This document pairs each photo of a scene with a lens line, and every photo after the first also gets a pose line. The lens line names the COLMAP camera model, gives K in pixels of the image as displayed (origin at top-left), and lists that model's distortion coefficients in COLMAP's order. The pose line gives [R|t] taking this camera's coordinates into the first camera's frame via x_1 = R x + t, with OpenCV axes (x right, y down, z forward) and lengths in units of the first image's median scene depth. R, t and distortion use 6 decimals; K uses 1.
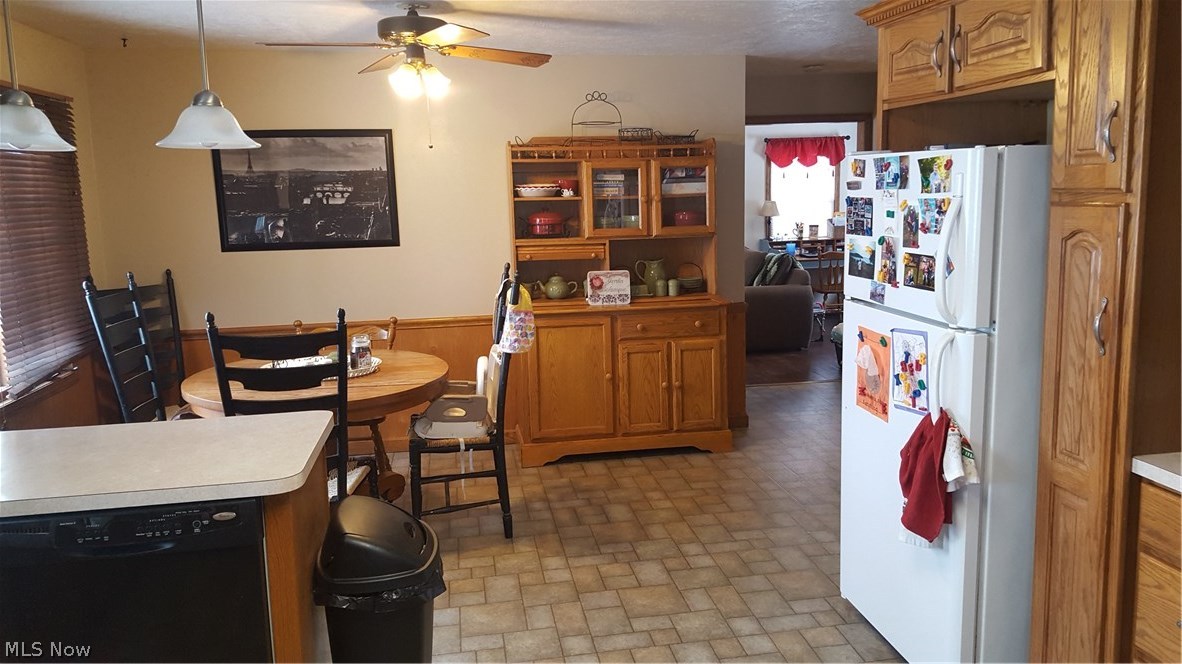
lens RADIAL K [[896.9, 0, 596.0], [0, 896.9, 326.5], [0, 0, 1]] dist [0.100638, -0.122274]
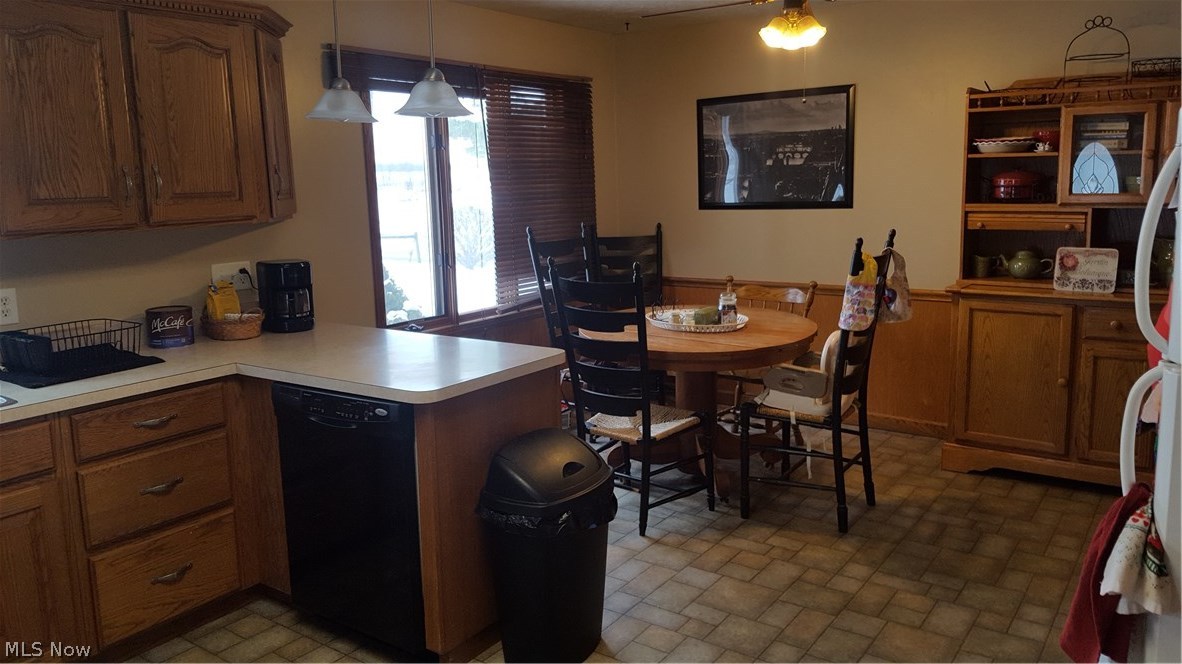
lens RADIAL K [[896.9, 0, 598.4], [0, 896.9, 319.7], [0, 0, 1]] dist [0.100638, -0.122274]
pose [[0.692653, 0.121944, -0.710888, 0.298389], [-0.098949, 0.992351, 0.073815, -0.017478], [0.714452, 0.019213, 0.699421, 0.152307]]
